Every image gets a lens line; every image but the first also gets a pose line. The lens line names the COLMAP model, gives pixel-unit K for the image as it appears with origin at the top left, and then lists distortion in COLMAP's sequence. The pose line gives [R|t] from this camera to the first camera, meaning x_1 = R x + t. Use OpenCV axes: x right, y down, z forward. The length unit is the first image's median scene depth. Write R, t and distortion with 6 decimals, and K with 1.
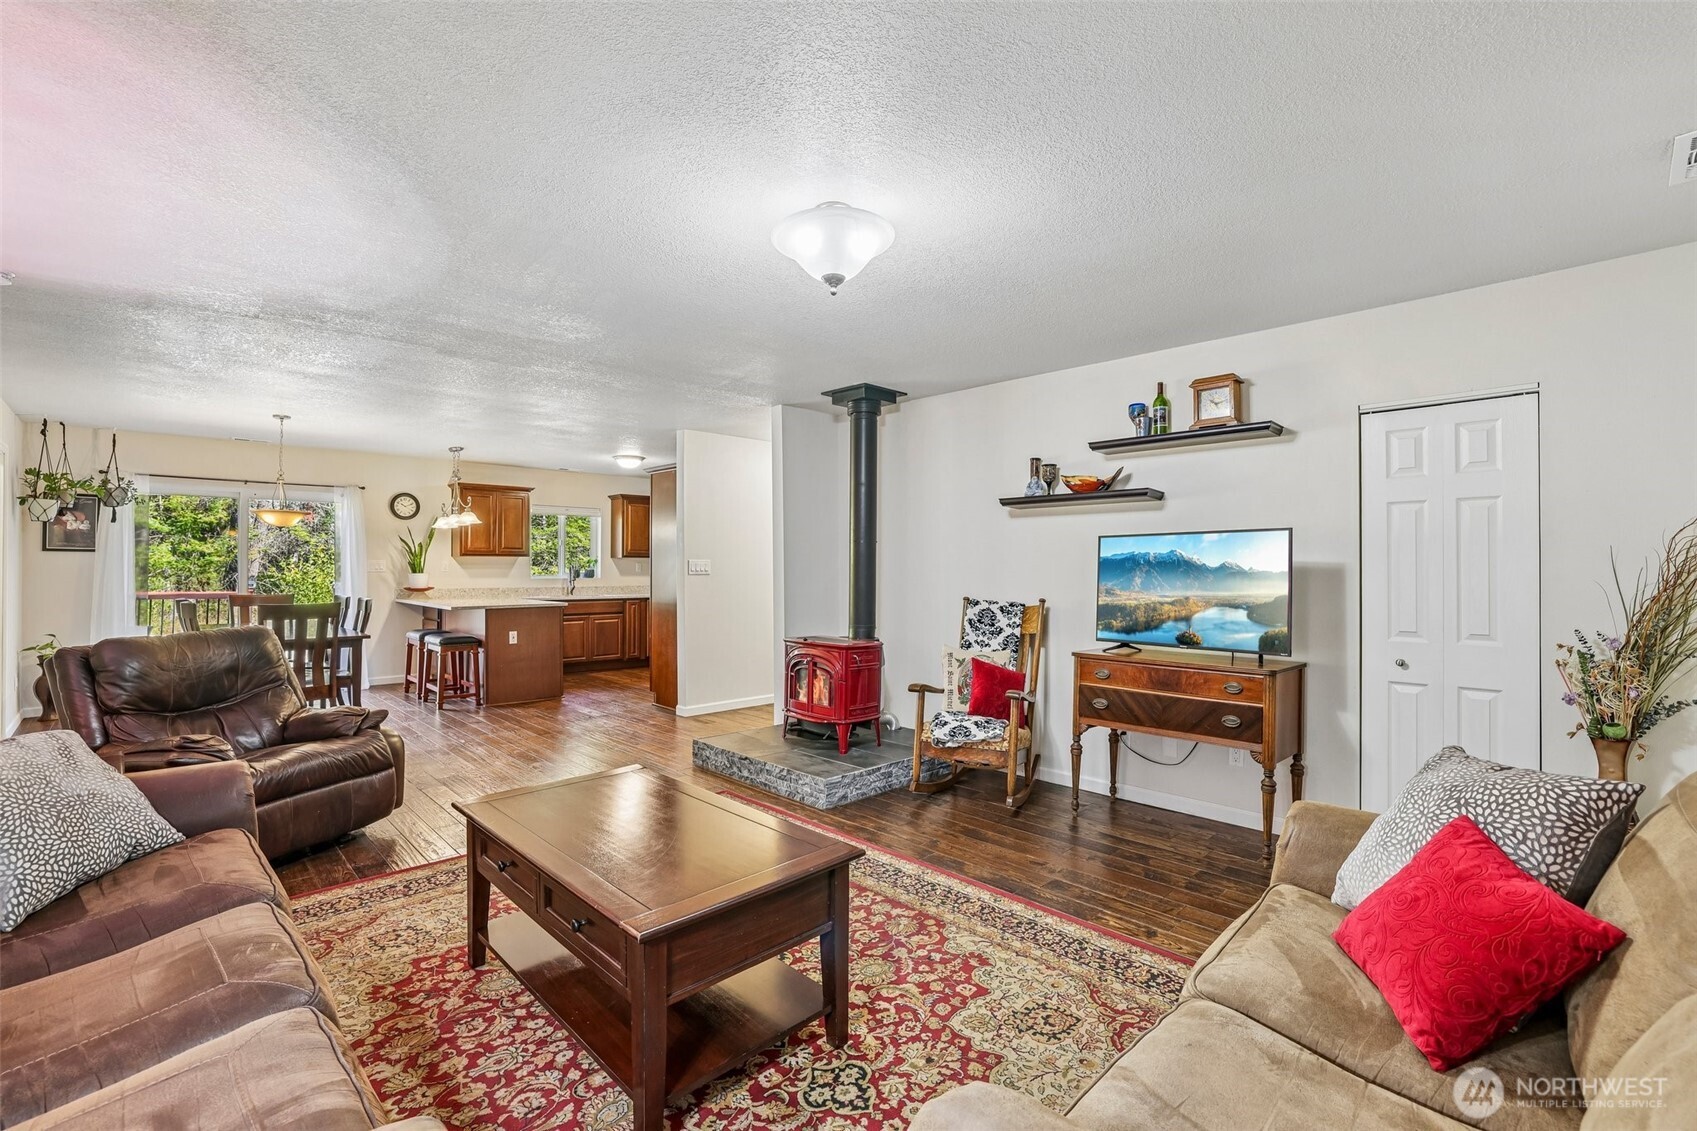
lens RADIAL K [[739.2, 0, 844.8], [0, 739.2, 557.6], [0, 0, 1]] dist [-0.045452, 0.015826]
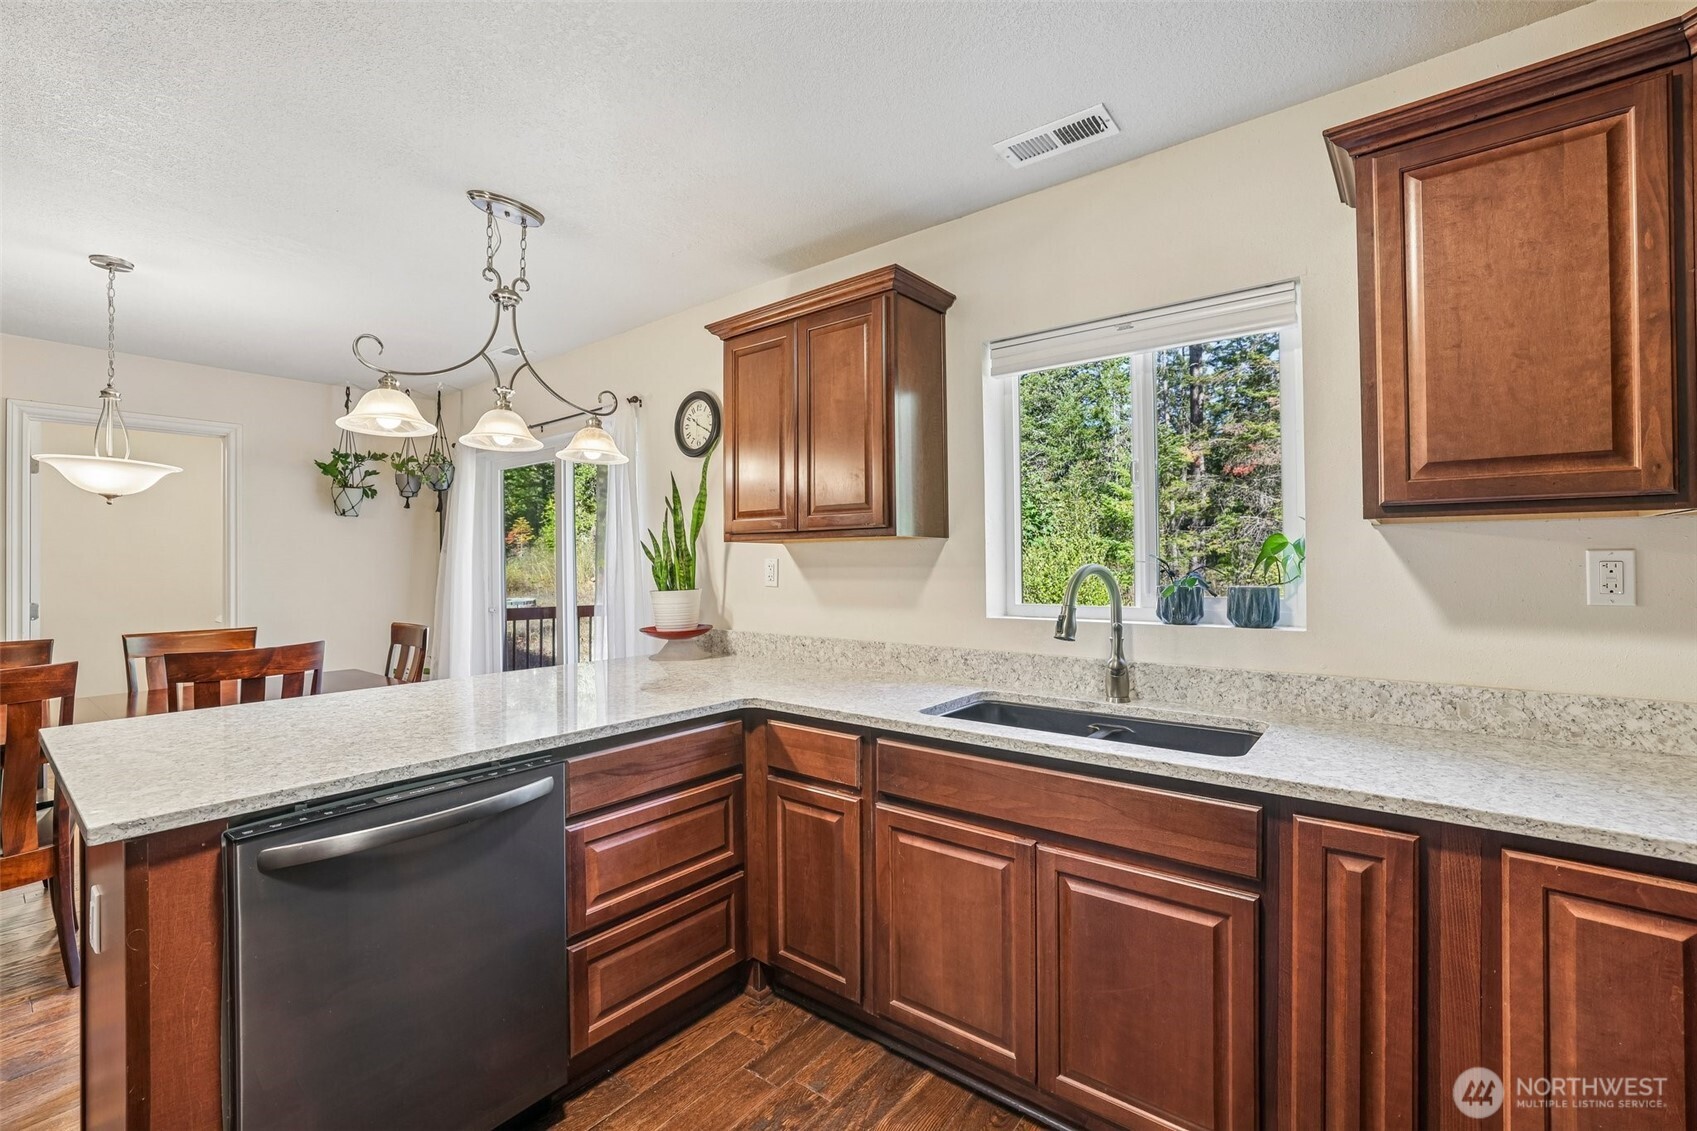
lens RADIAL K [[741.4, 0, 836.4], [0, 741.4, 555.6], [0, 0, 1]] dist [-0.044525, 0.018587]
pose [[0.109491, -0.011911, -0.993916, -0.417056], [0.020094, 0.999750, -0.009767, 0.018827], [0.993785, -0.018903, 0.109703, 2.285081]]
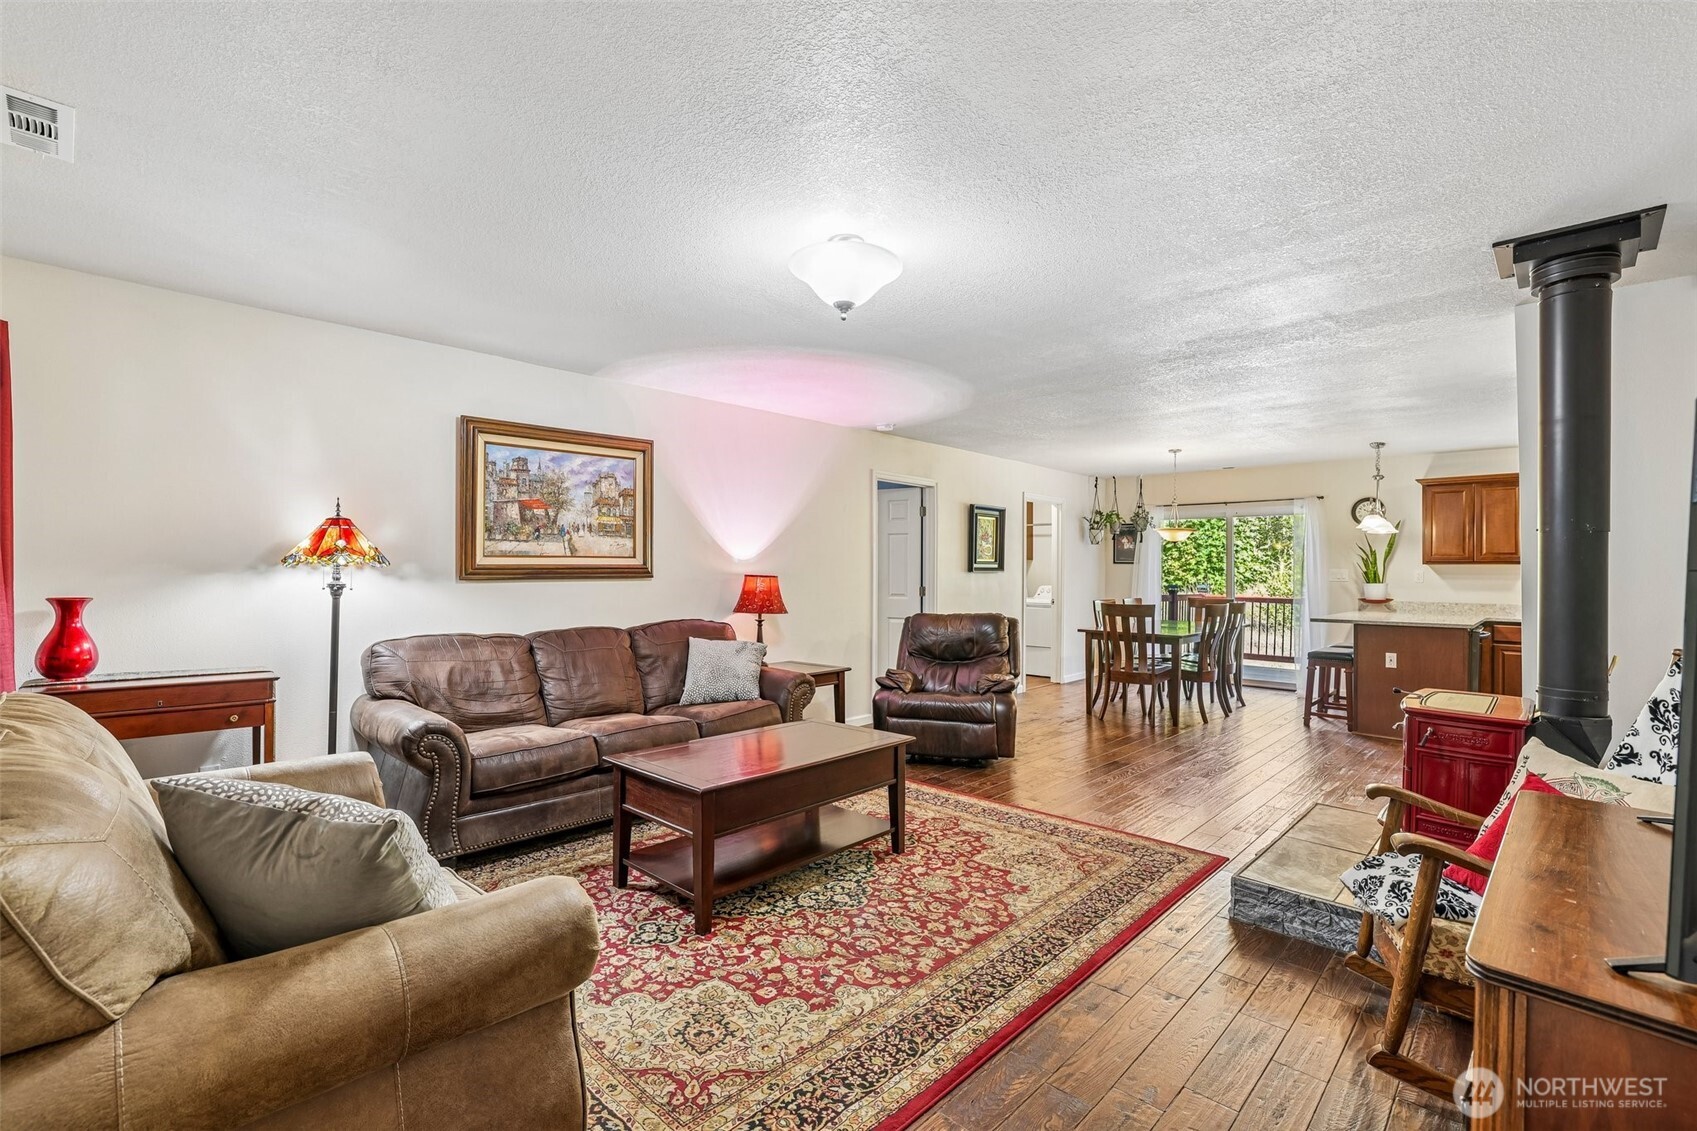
lens RADIAL K [[759.8, 0, 846.3], [0, 759.8, 557.4], [0, 0, 1]] dist [-0.027033, 0.000387]
pose [[0.033732, -0.019005, -0.999250, 0.747074], [0.004268, 0.999813, -0.018872, 0.008080], [0.999422, -0.003629, 0.033807, 0.659333]]
